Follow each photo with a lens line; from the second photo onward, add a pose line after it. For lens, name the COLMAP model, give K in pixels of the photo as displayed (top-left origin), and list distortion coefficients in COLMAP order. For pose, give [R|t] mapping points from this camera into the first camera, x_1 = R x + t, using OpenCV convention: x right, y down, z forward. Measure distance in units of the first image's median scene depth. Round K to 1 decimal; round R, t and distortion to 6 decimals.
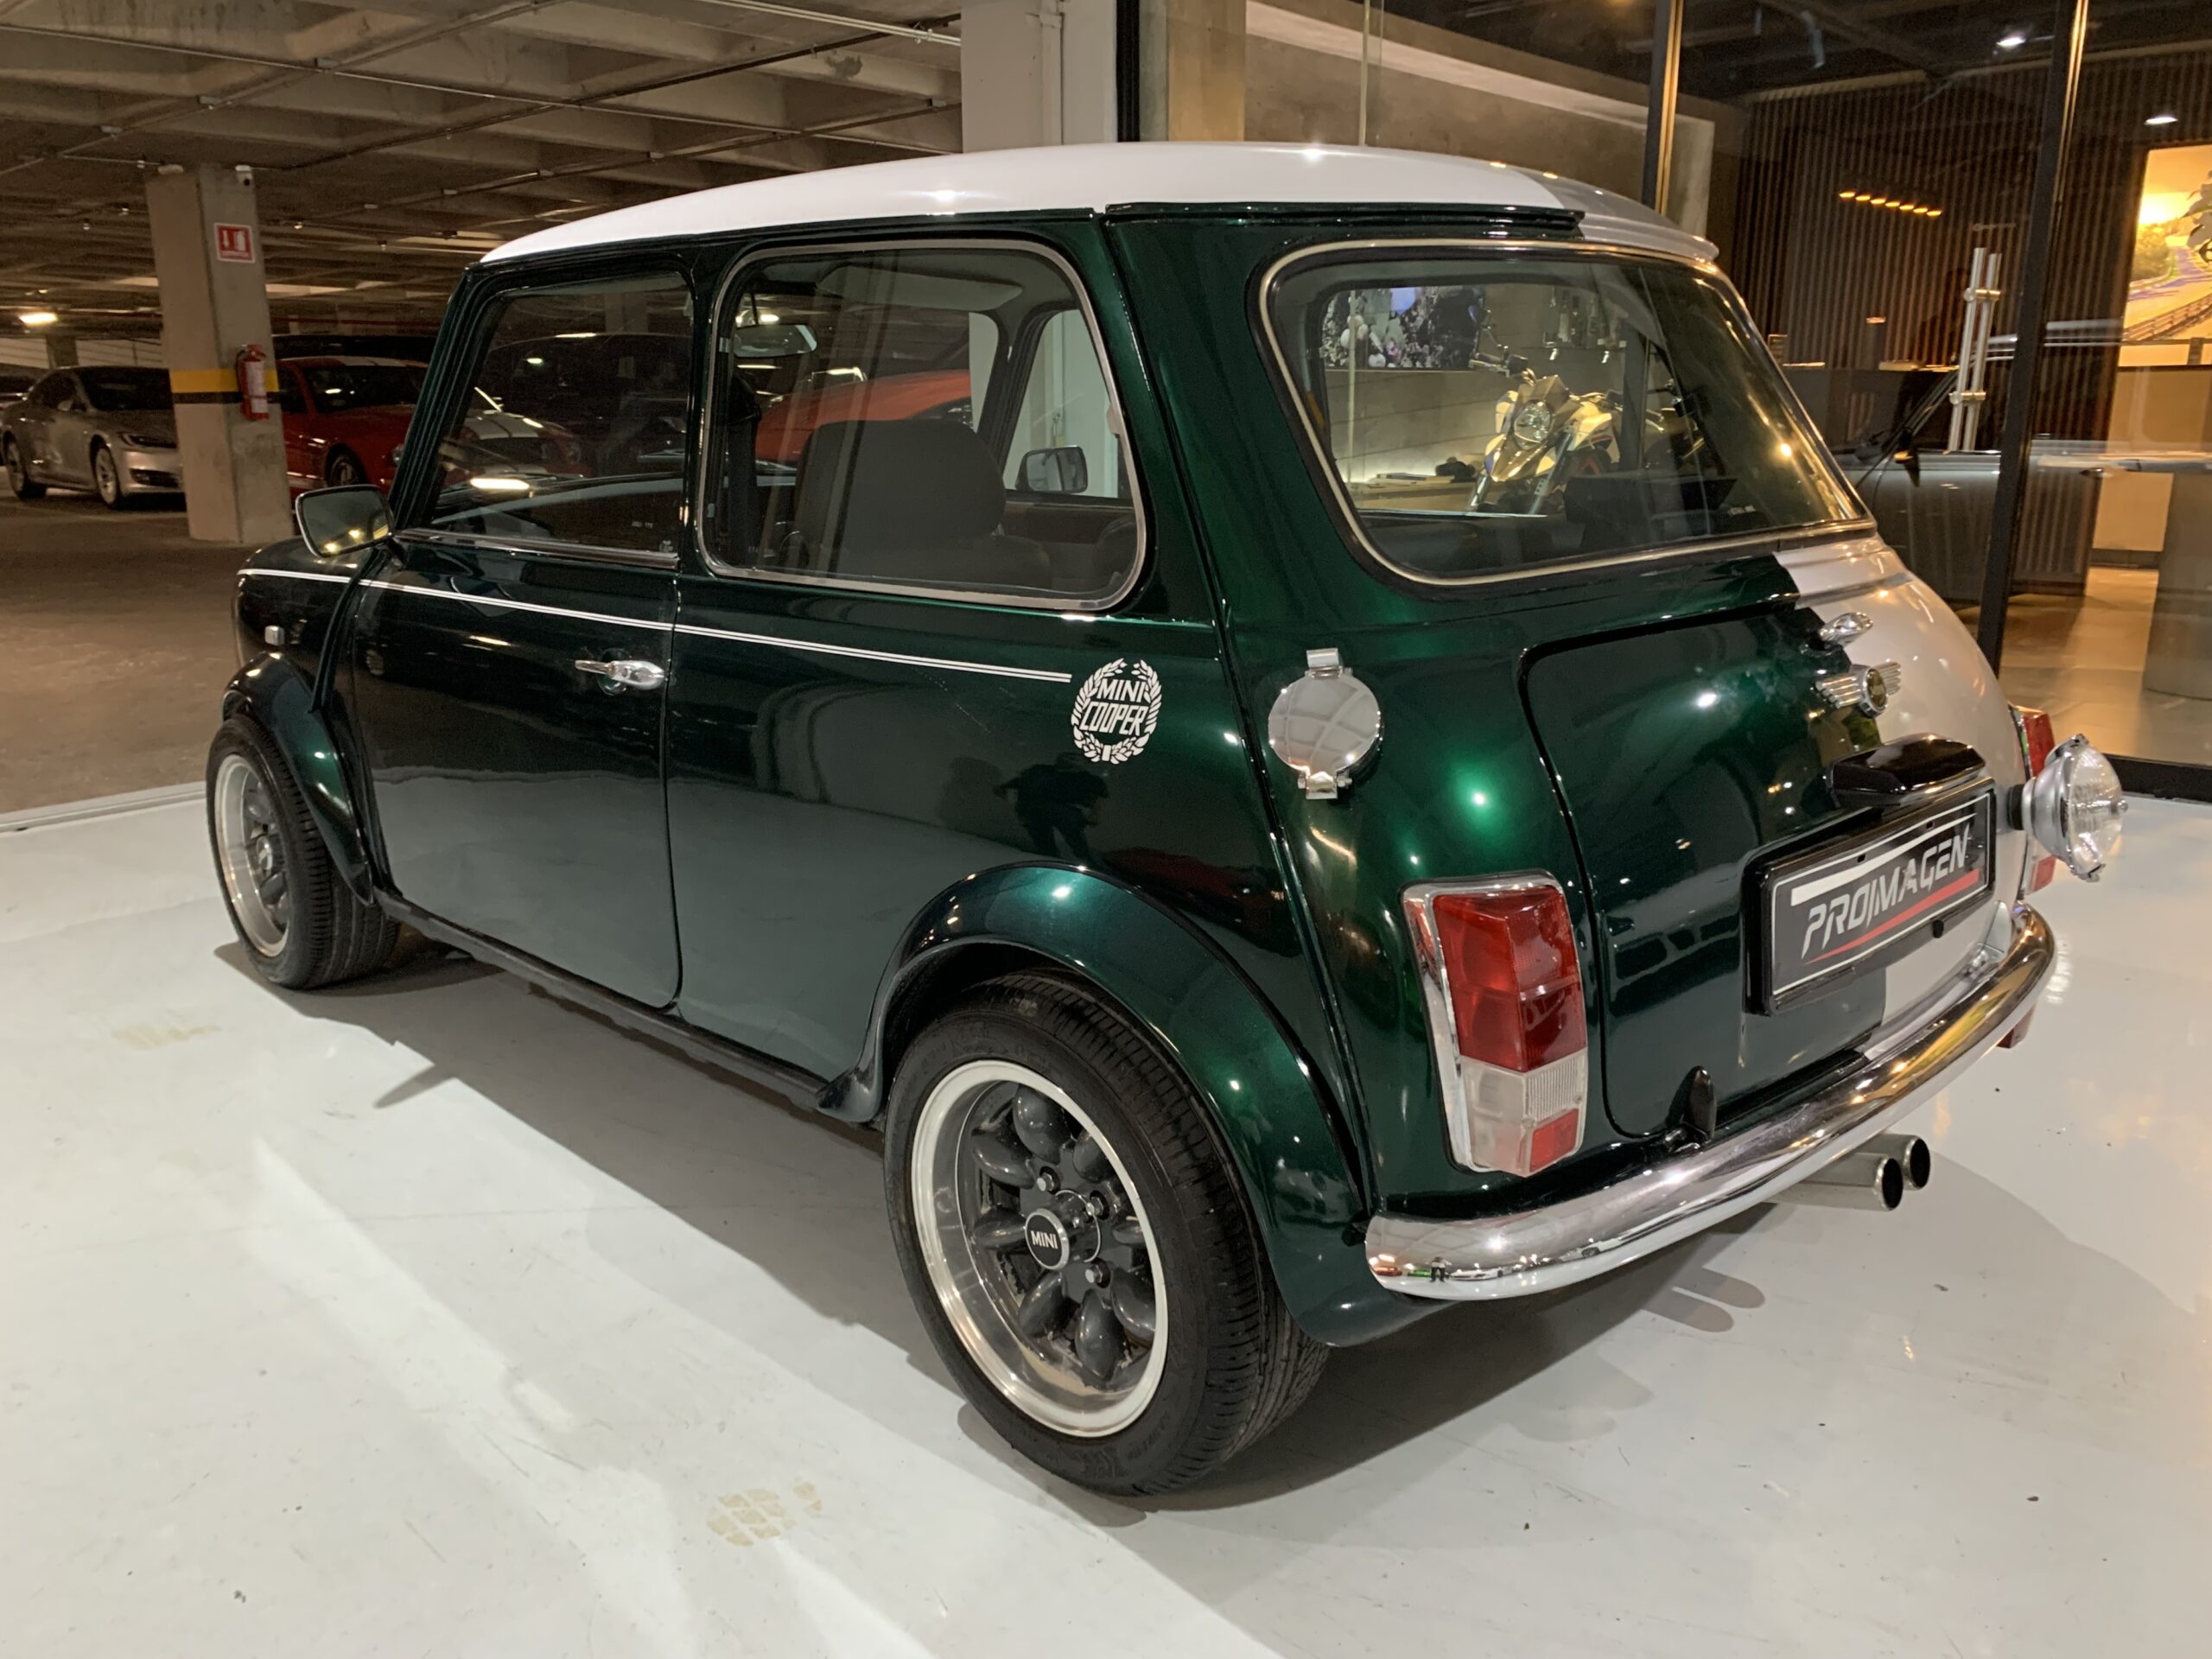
lens RADIAL K [[1676.6, 0, 1106.0], [0, 1676.6, 829.5], [0, 0, 1]] dist [0.099609, -0.130206]
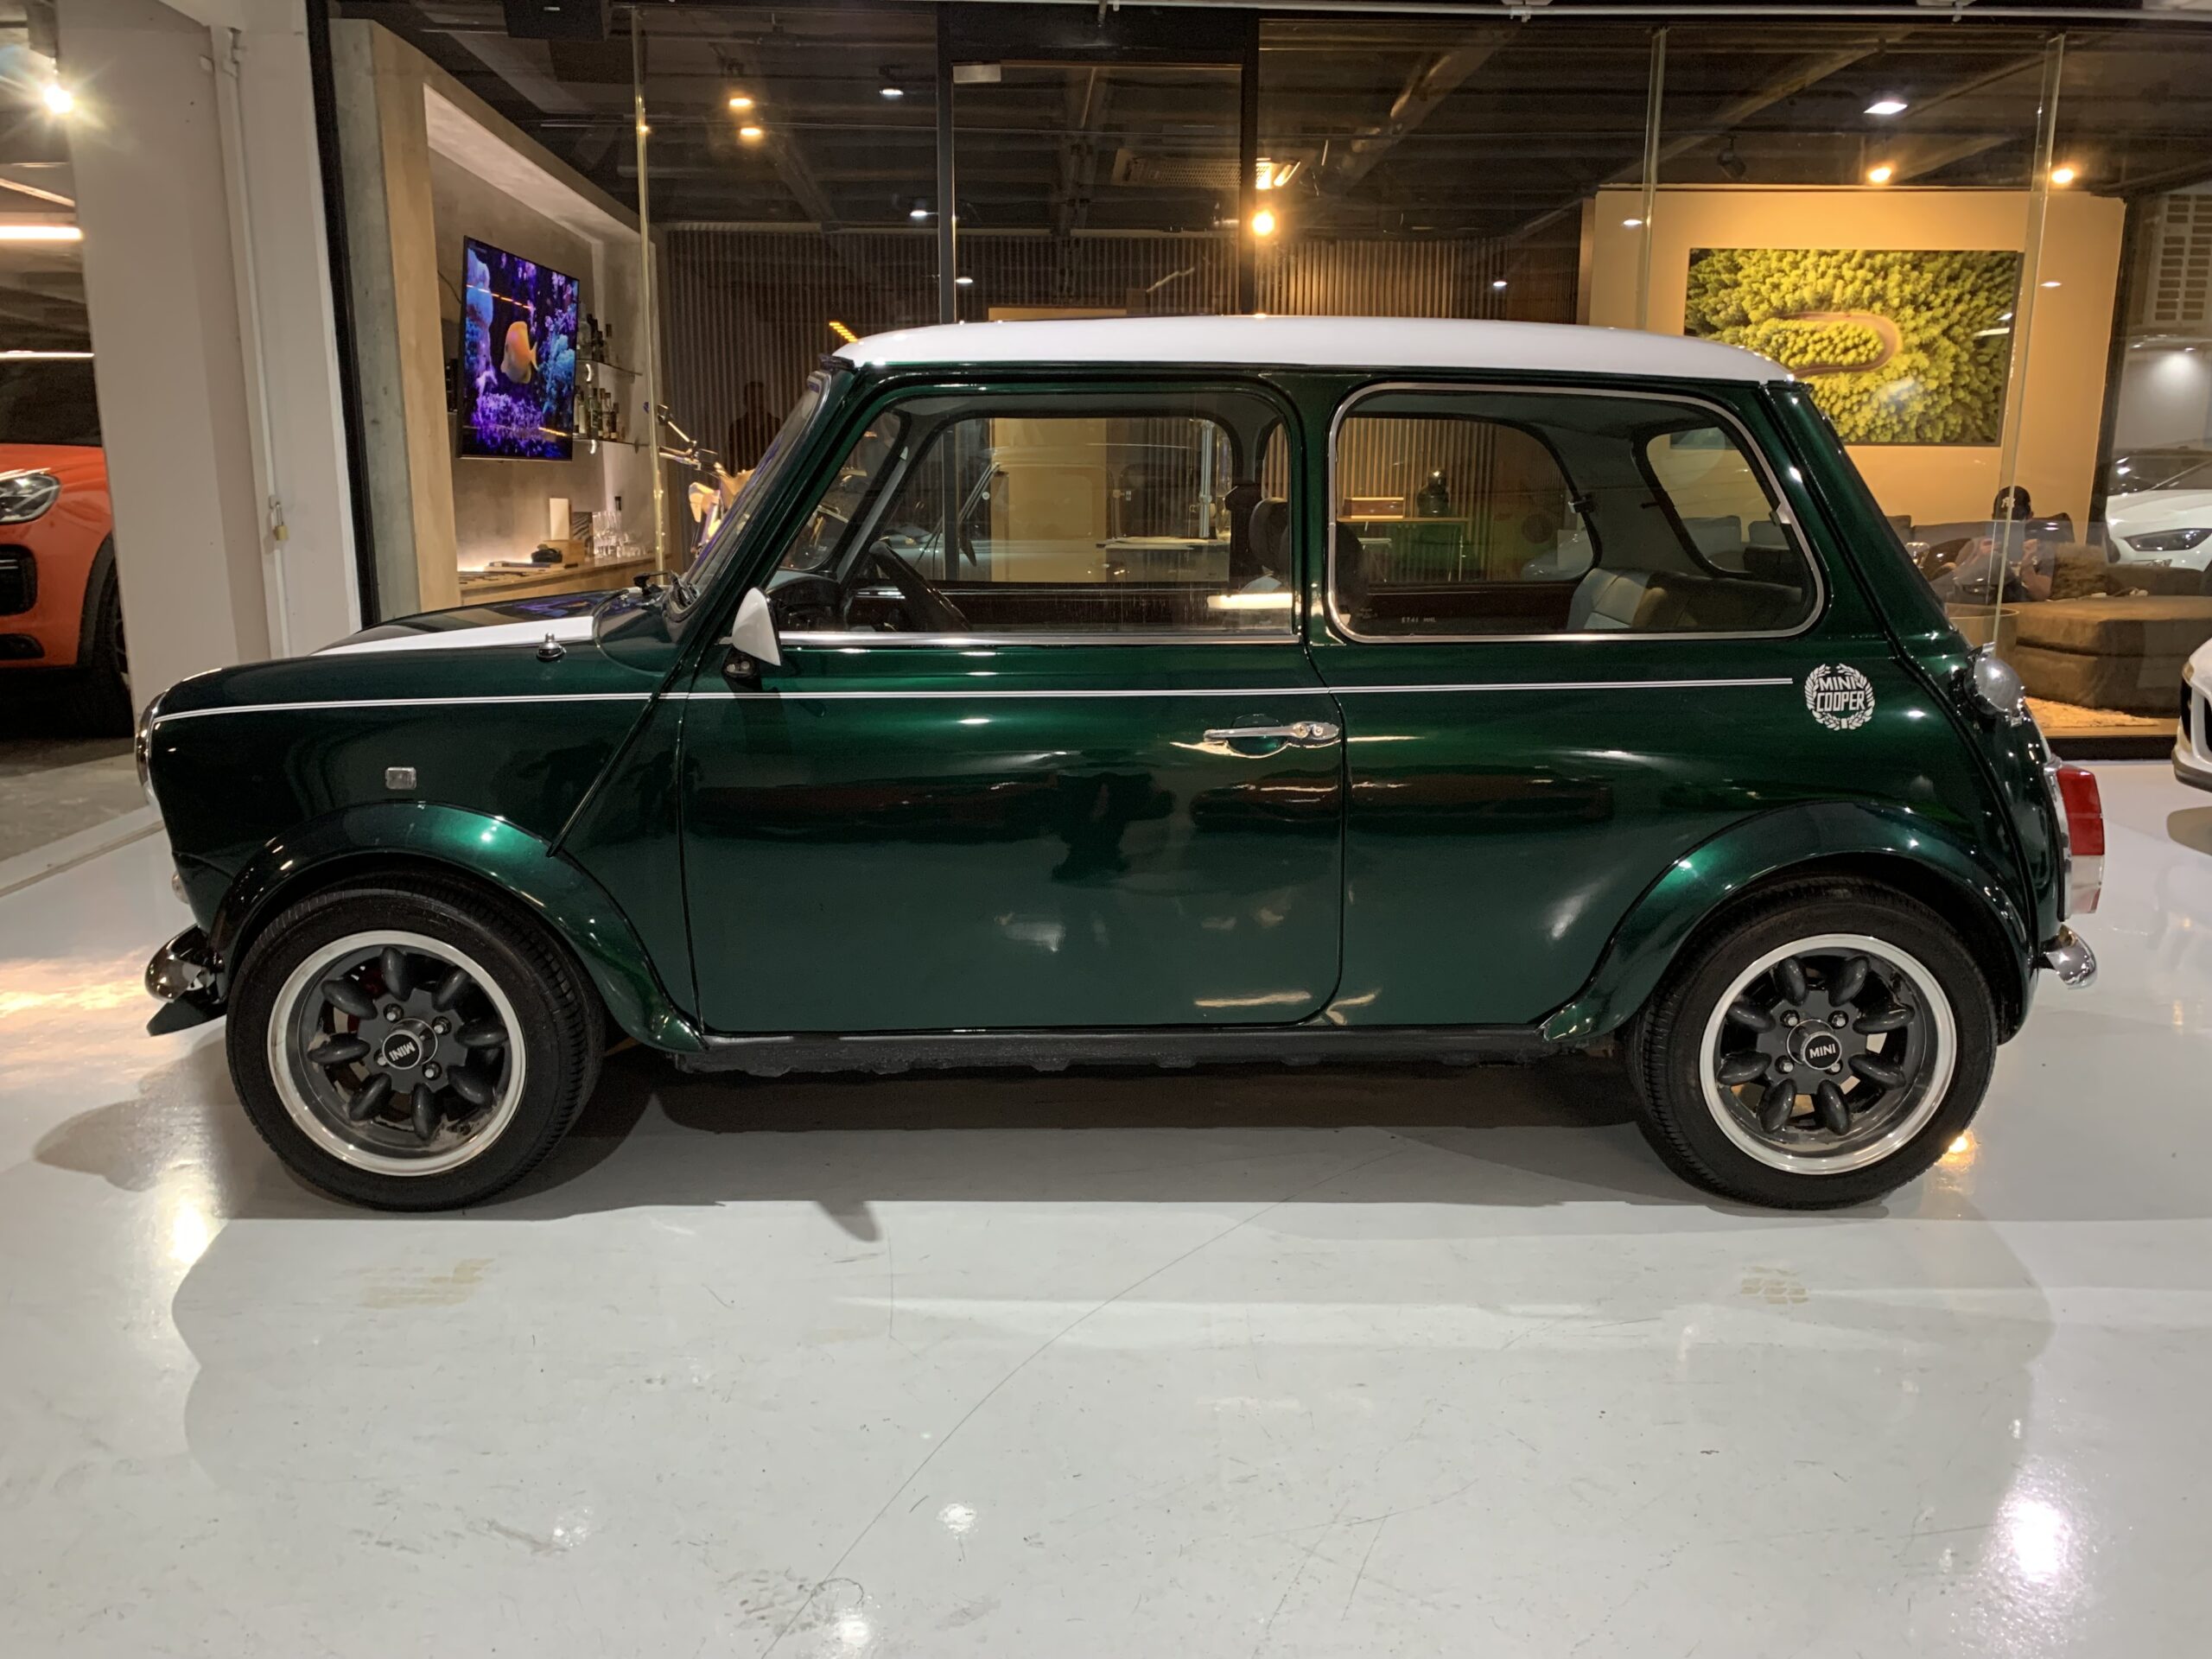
lens RADIAL K [[1692.2, 0, 1106.0], [0, 1692.2, 829.5], [0, 0, 1]] dist [0.019336, -0.007772]
pose [[0.691082, -0.134203, 0.710208, -1.288457], [0.169249, 0.985339, 0.021501, -0.078597], [-0.702681, 0.105343, 0.703664, 0.300344]]
